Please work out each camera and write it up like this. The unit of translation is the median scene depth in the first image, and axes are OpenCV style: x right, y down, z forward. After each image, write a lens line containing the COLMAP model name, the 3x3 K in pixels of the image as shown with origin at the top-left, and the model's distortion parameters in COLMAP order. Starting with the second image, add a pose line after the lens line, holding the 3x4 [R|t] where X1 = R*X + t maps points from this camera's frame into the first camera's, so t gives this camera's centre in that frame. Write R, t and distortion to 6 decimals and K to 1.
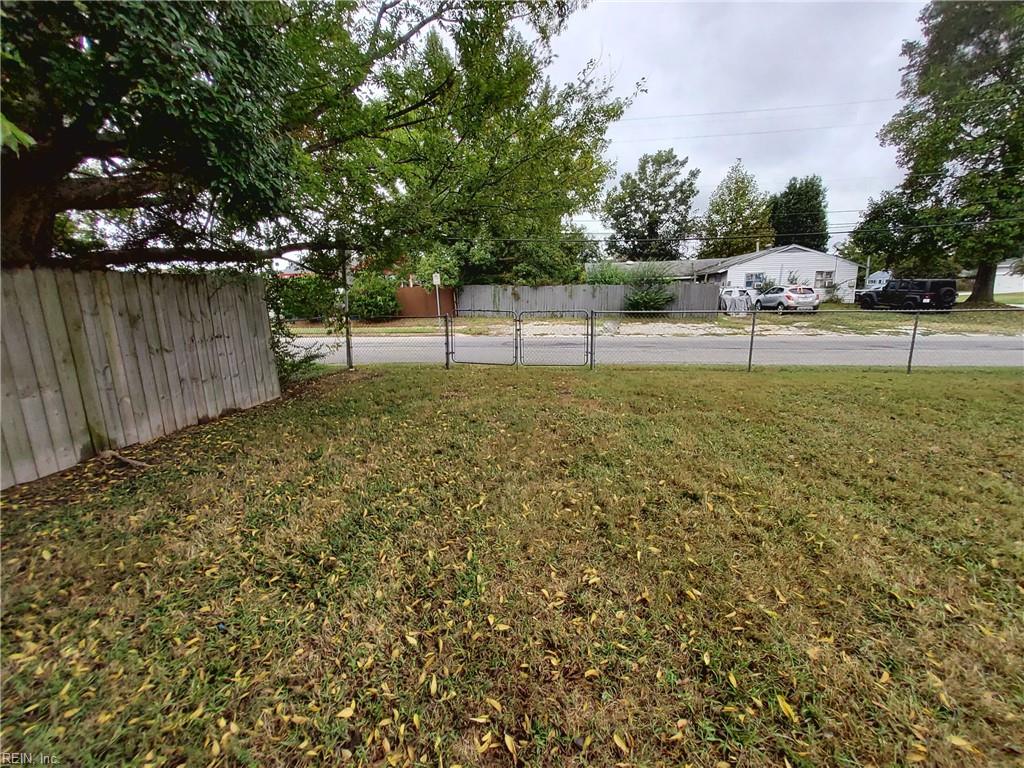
lens RADIAL K [[402.4, 0, 509.1], [0, 402.4, 381.5], [0, 0, 1]] dist [-0.014163, 0.001136]
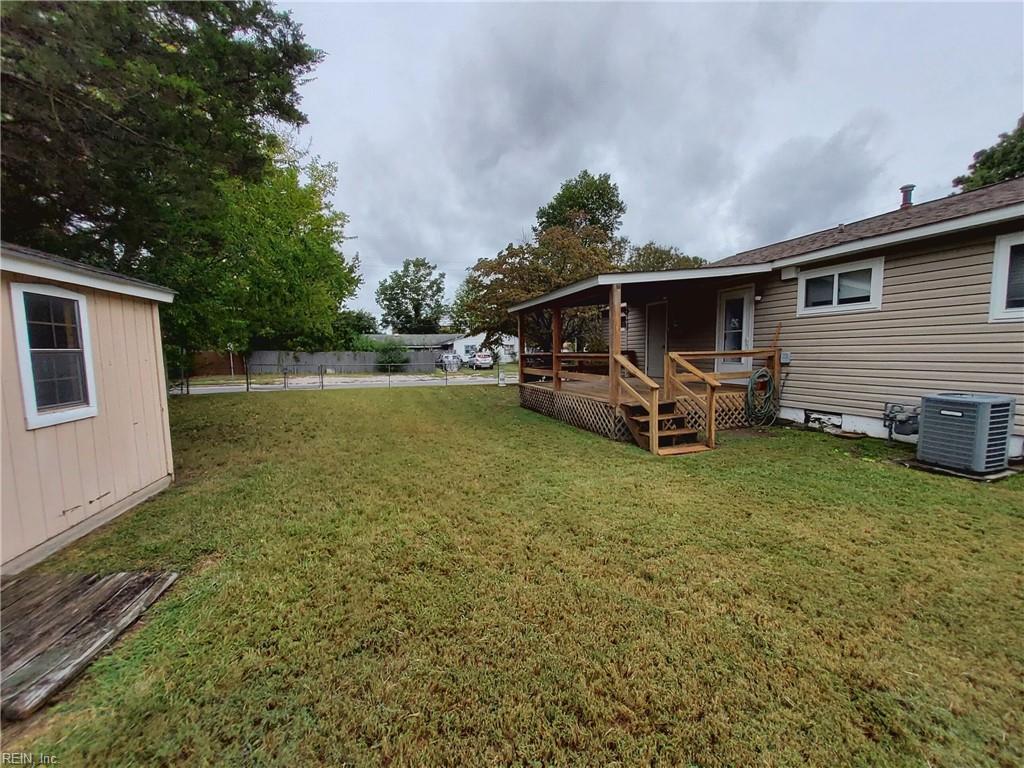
lens RADIAL K [[402.4, 0, 537.5], [0, 402.4, 397.1], [0, 0, 1]] dist [-0.014163, 0.001136]
pose [[0.888443, -0.036150, 0.457562, 0.103874], [0.079269, 0.993999, -0.075386, 0.086317], [-0.452091, 0.103247, 0.885976, -0.550729]]
